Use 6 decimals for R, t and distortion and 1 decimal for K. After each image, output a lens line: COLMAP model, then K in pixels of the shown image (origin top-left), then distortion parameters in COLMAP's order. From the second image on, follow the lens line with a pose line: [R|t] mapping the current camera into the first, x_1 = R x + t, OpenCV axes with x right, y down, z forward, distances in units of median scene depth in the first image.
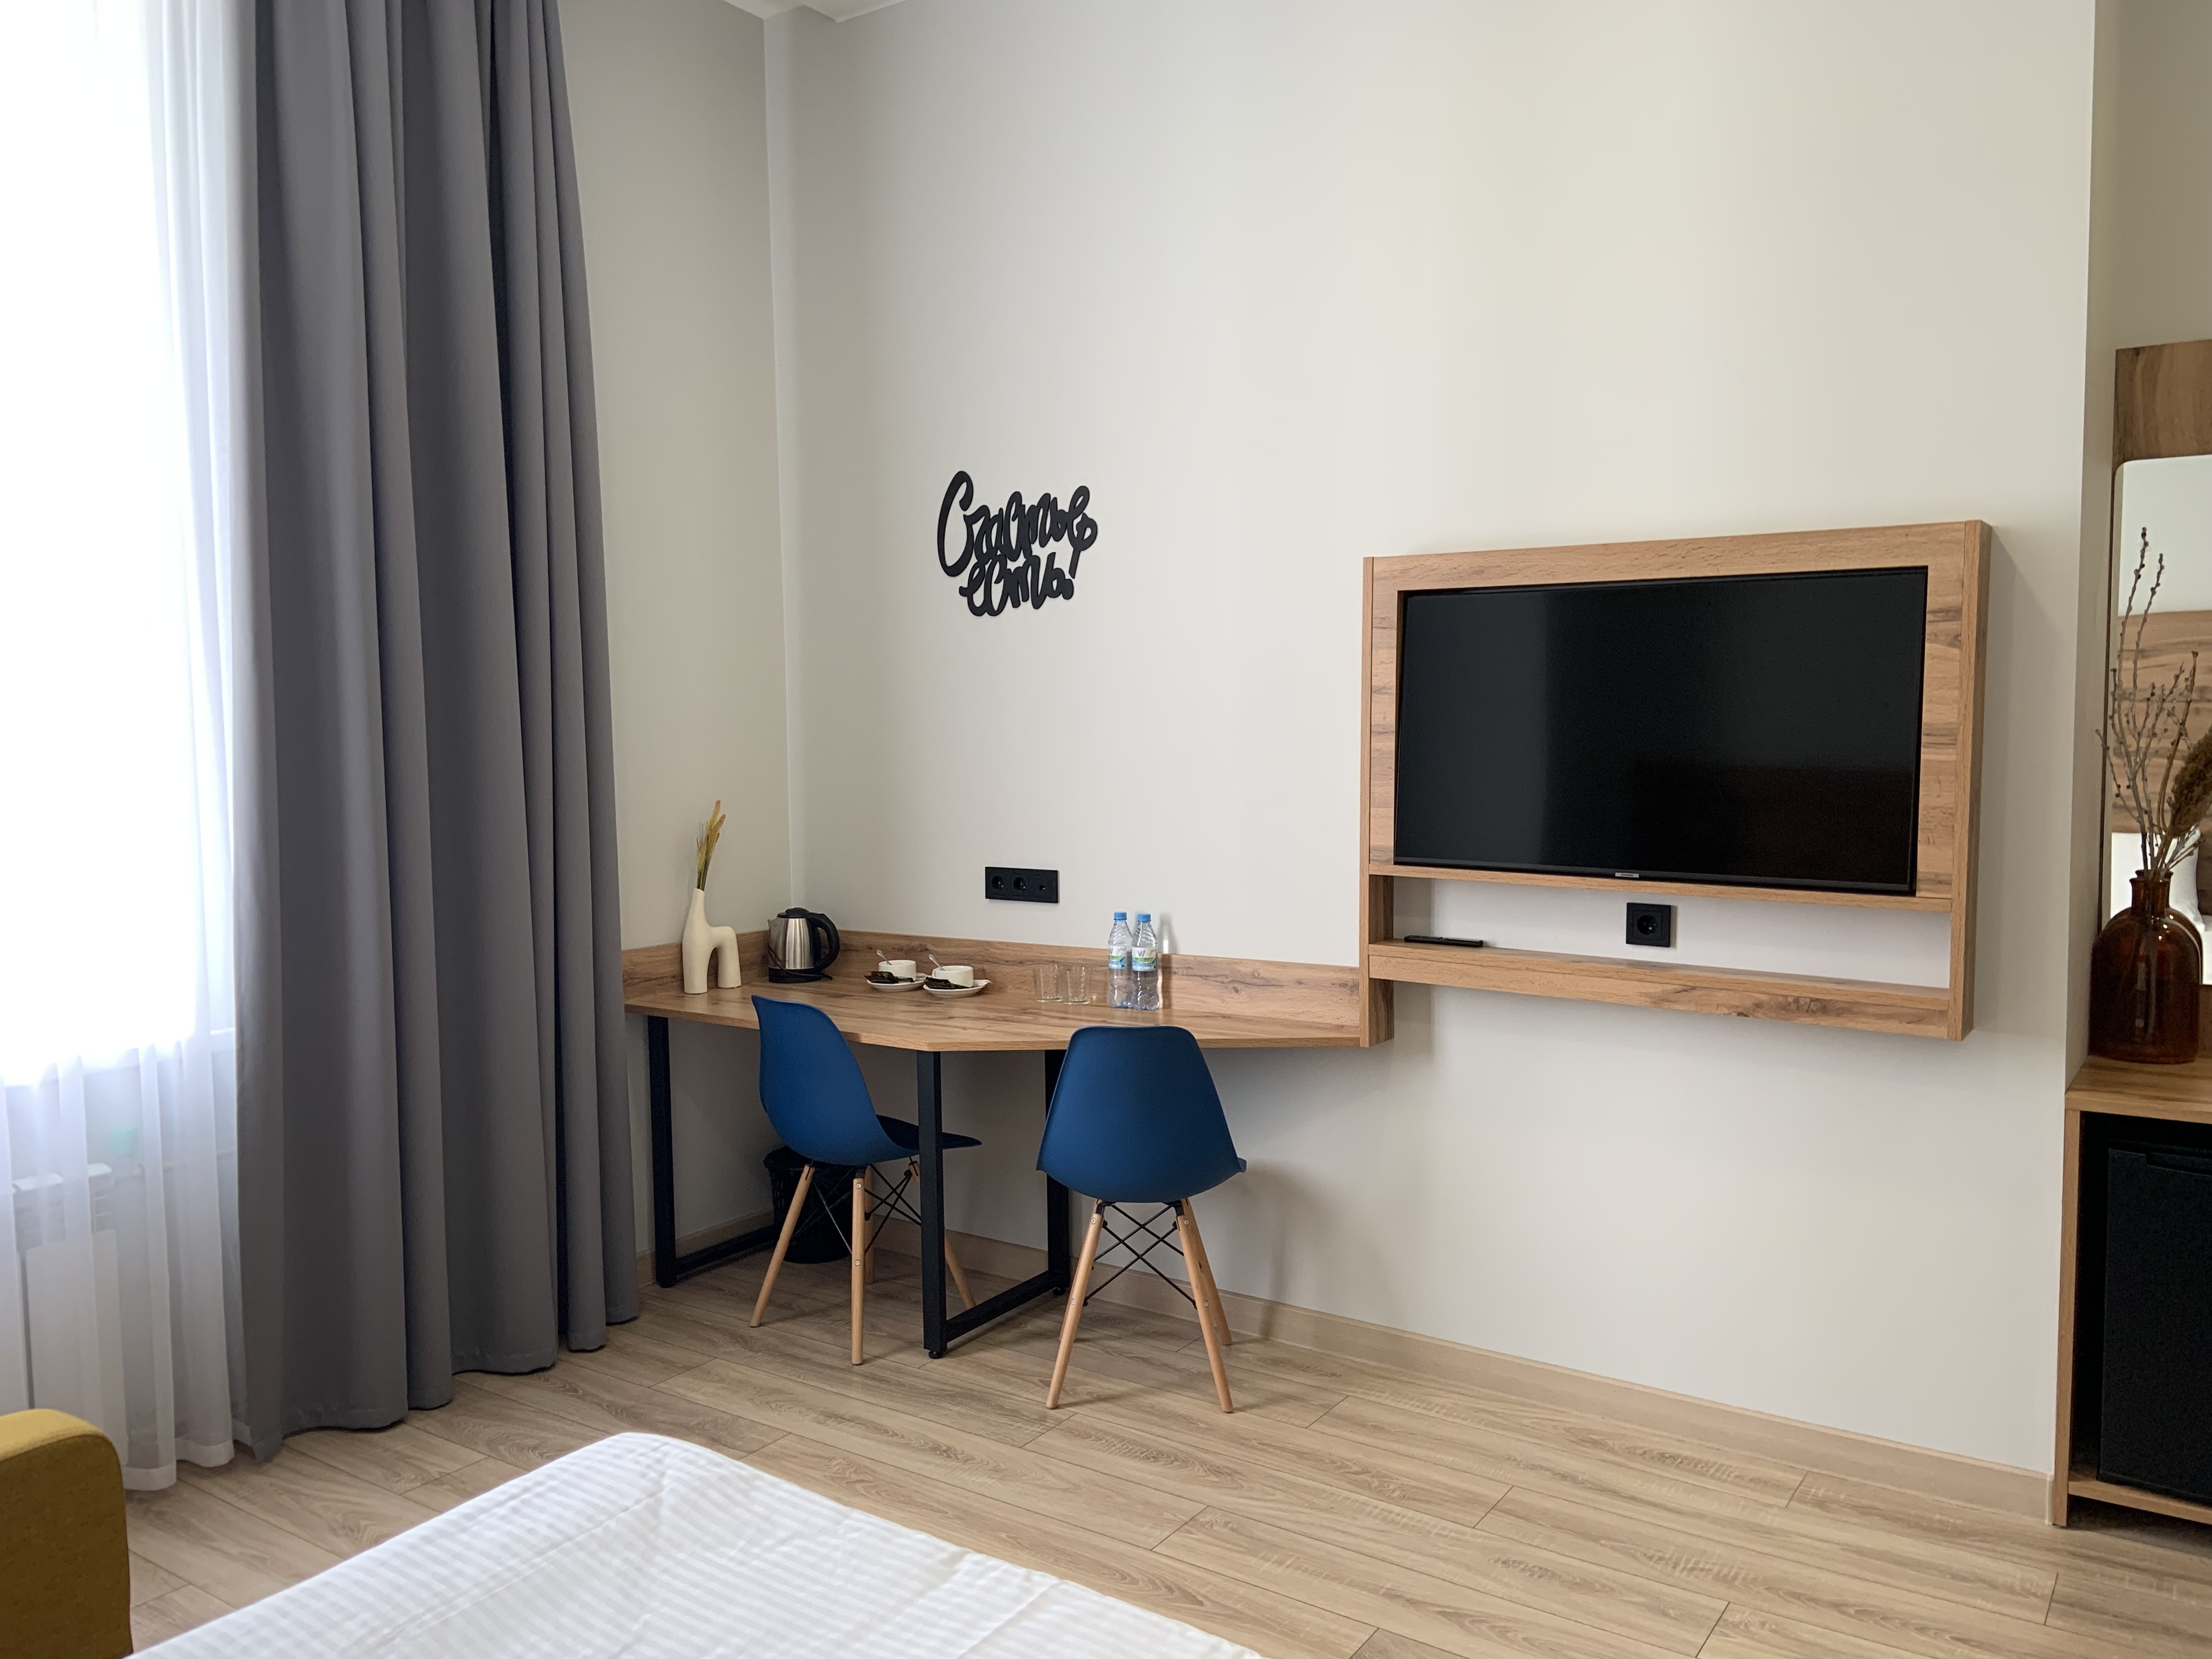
lens RADIAL K [[1677.6, 0, 1106.0], [0, 1677.6, 829.5], [0, 0, 1]] dist [0.120972, -0.151753]
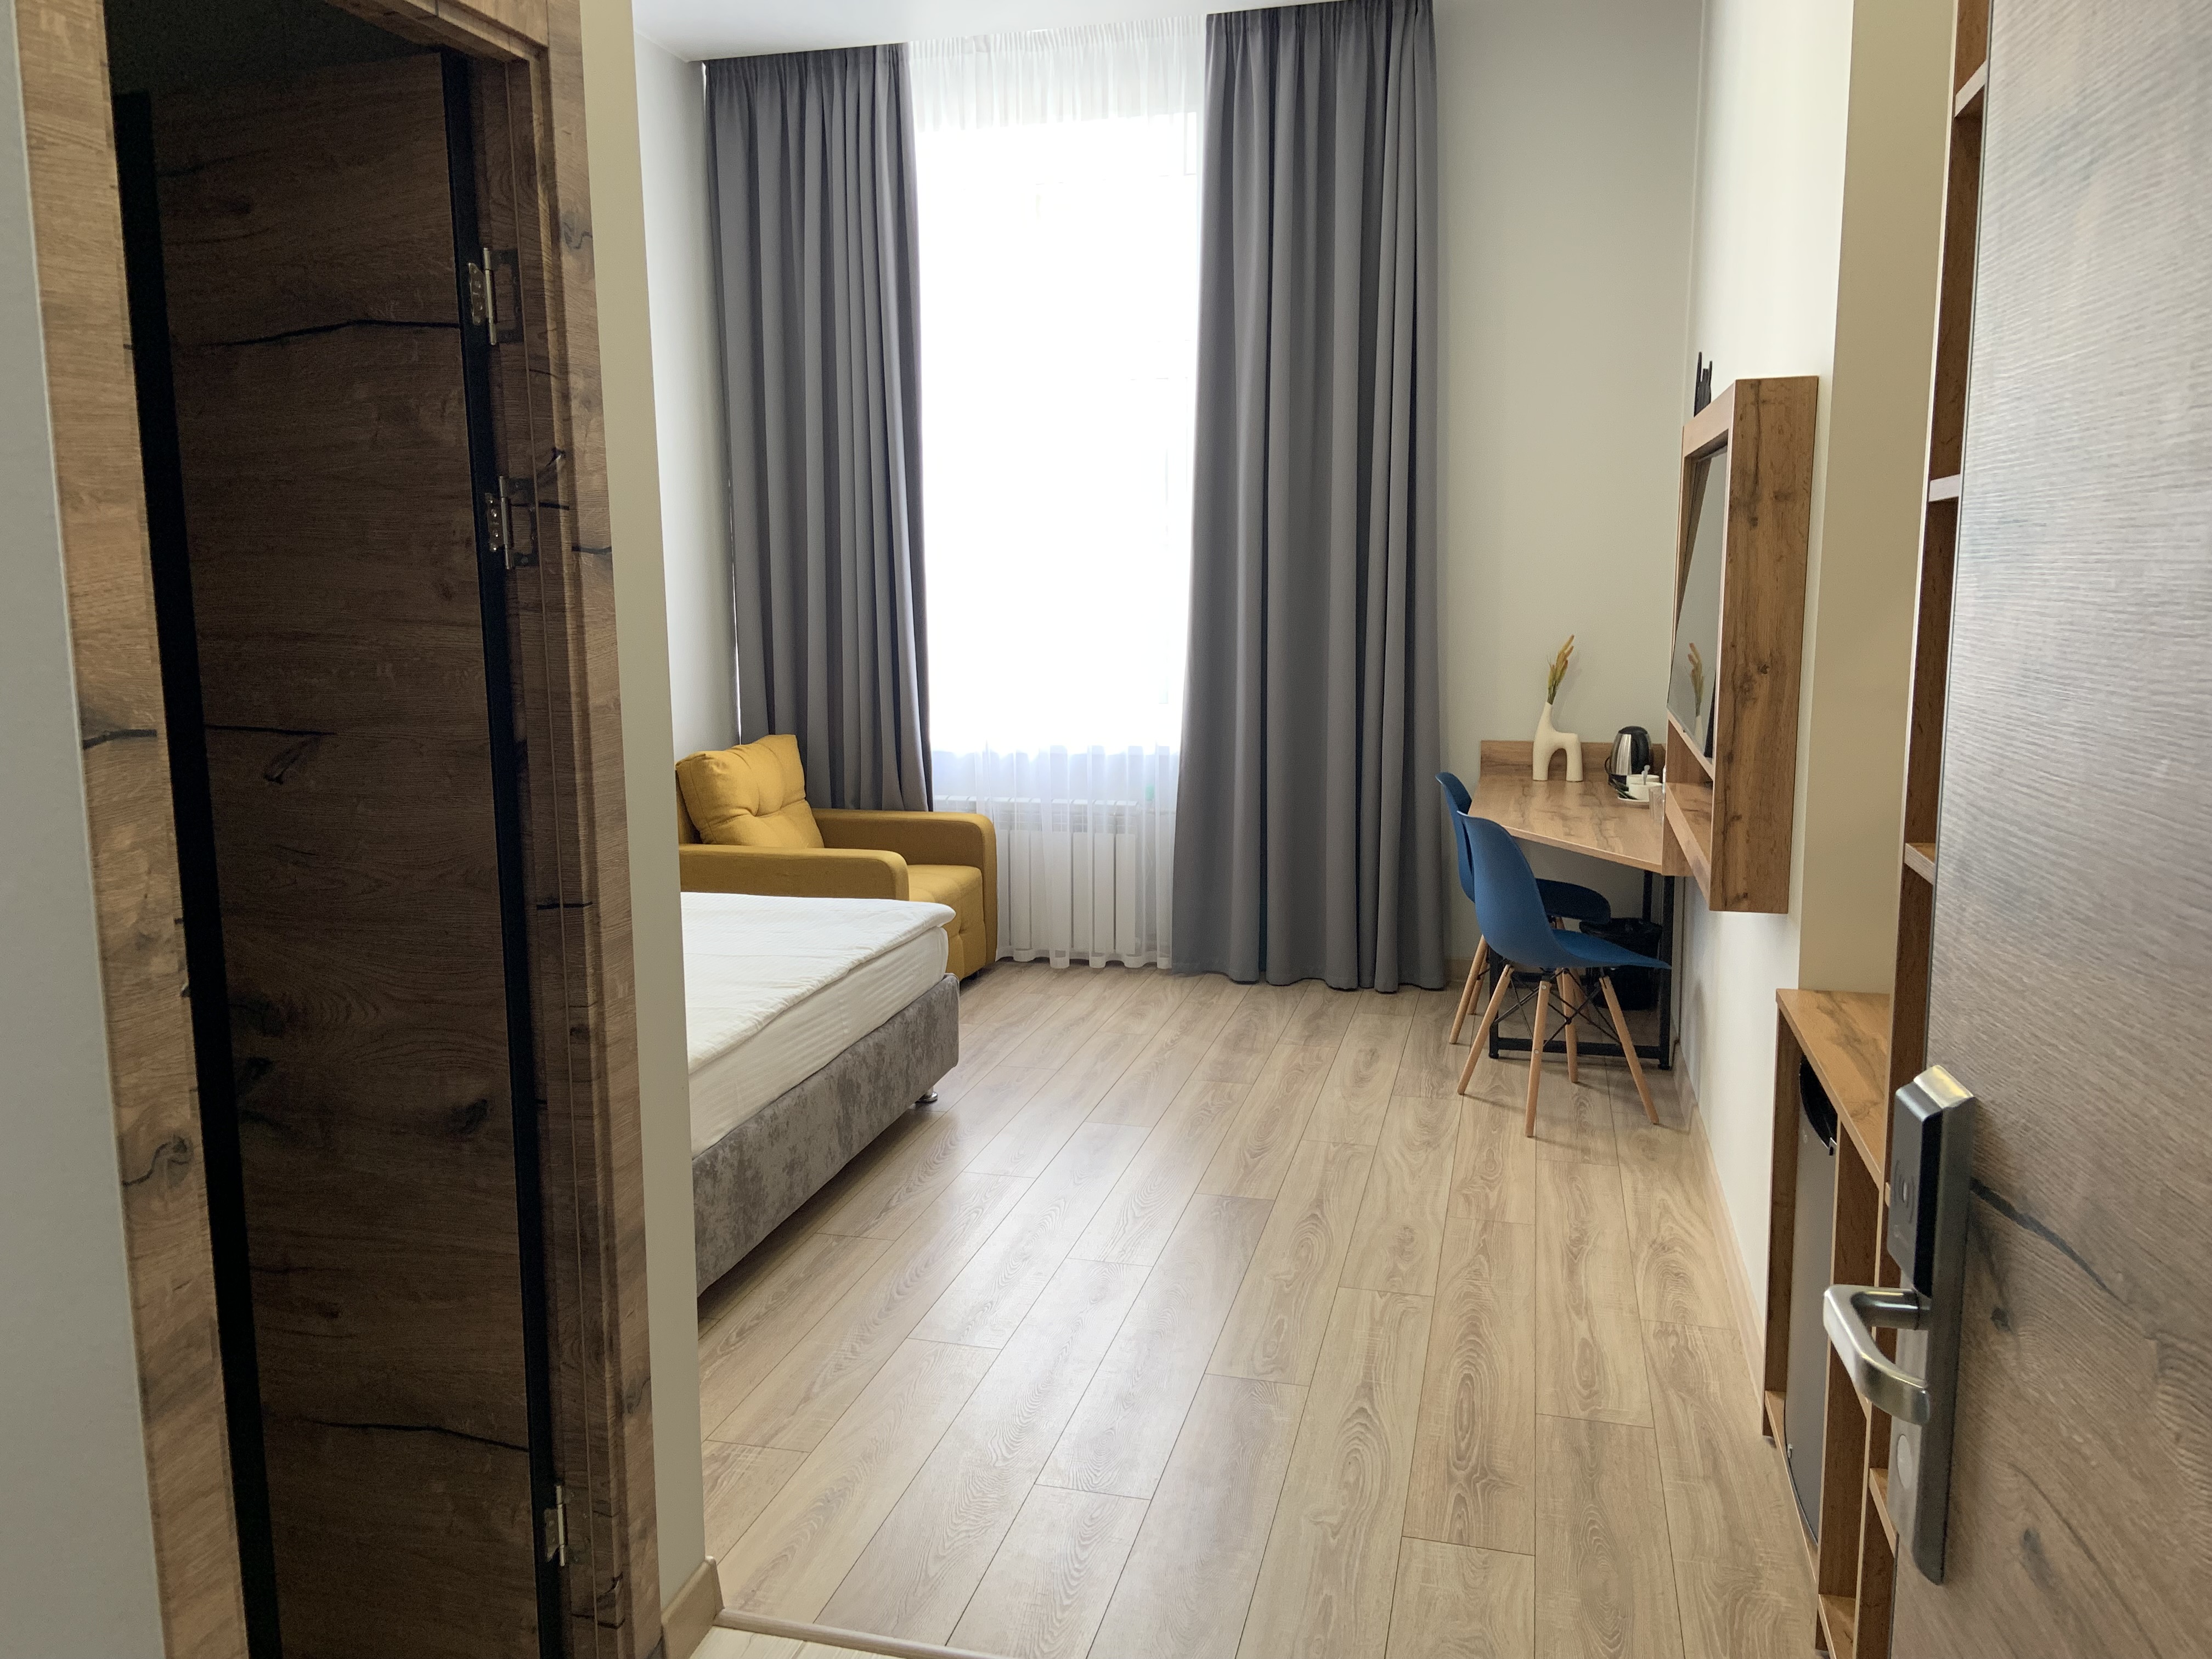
lens RADIAL K [[1677.6, 0, 1106.0], [0, 1677.6, 829.5], [0, 0, 1]] dist [0.120972, -0.151753]
pose [[0.344036, 0.151476, -0.926657, 1.063145], [-0.065503, 0.988369, 0.137245, -0.030042], [0.936669, 0.013481, 0.349957, 0.264606]]
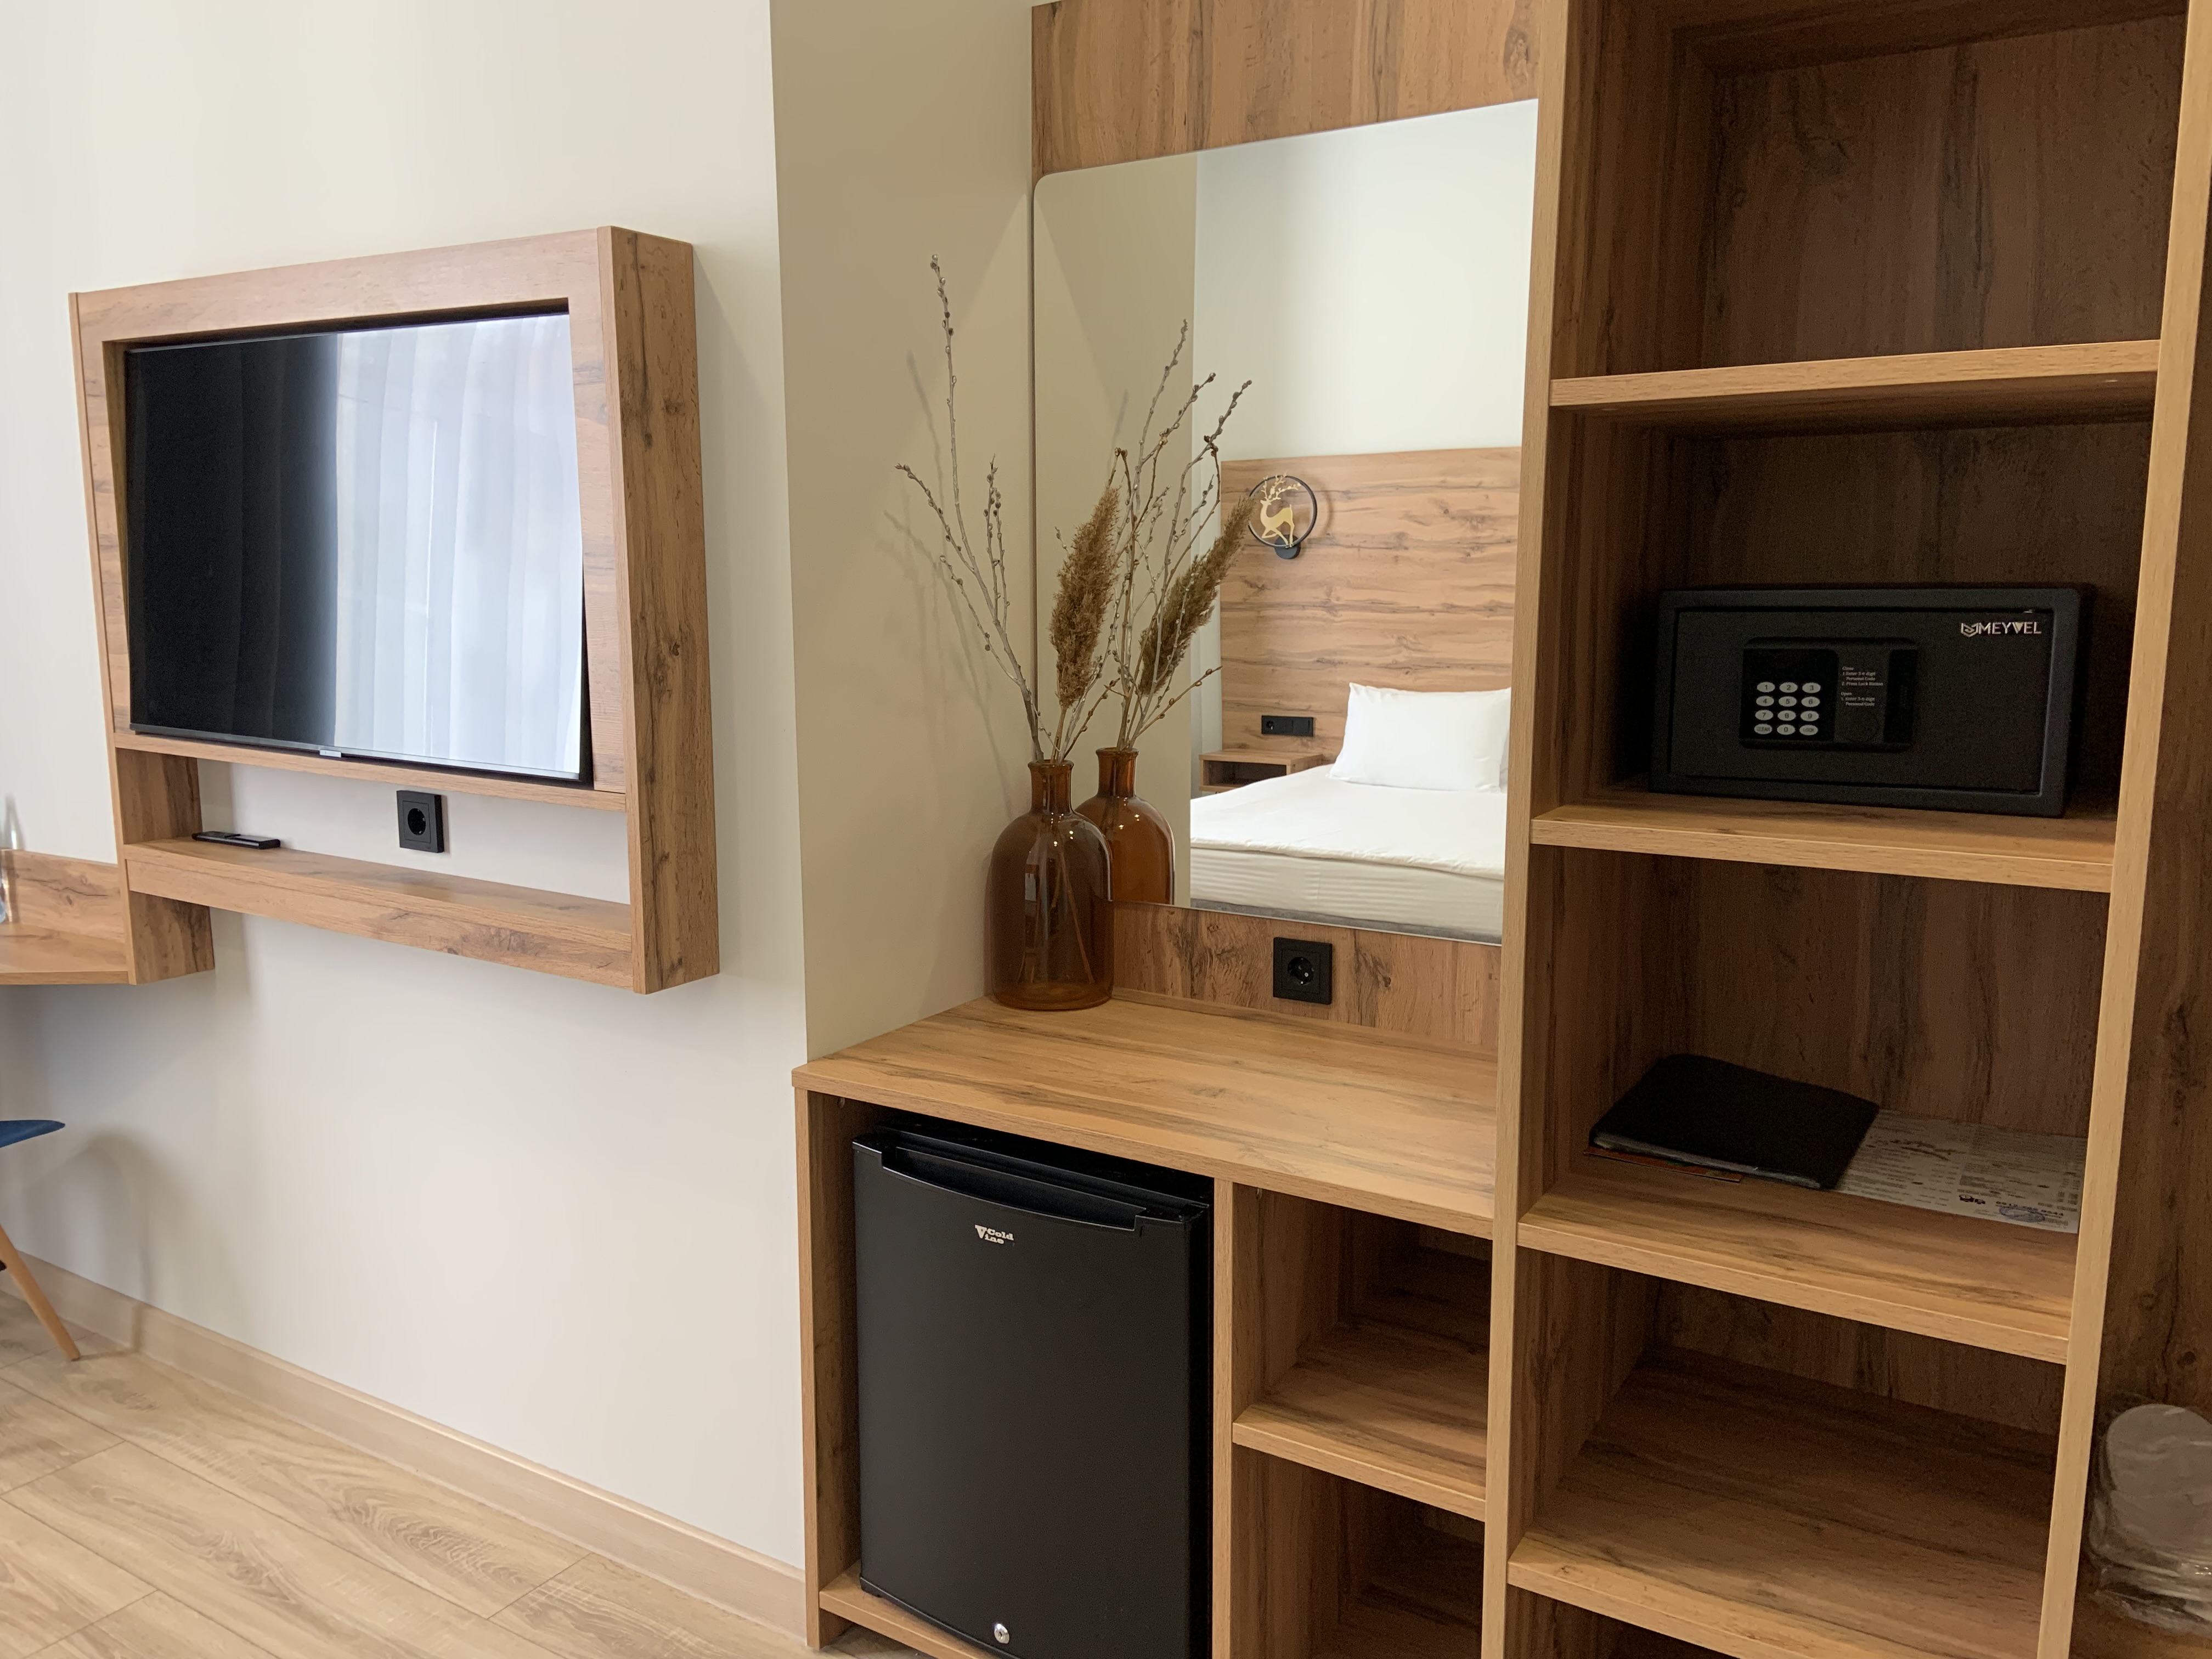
lens RADIAL K [[1677.6, 0, 1106.0], [0, 1677.6, 829.5], [0, 0, 1]] dist [0.120972, -0.151753]
pose [[0.999067, 0.002484, 0.043121, 0.542947], [-0.006292, 0.996067, 0.088383, -0.005754], [-0.042732, -0.088572, 0.995153, 0.251075]]
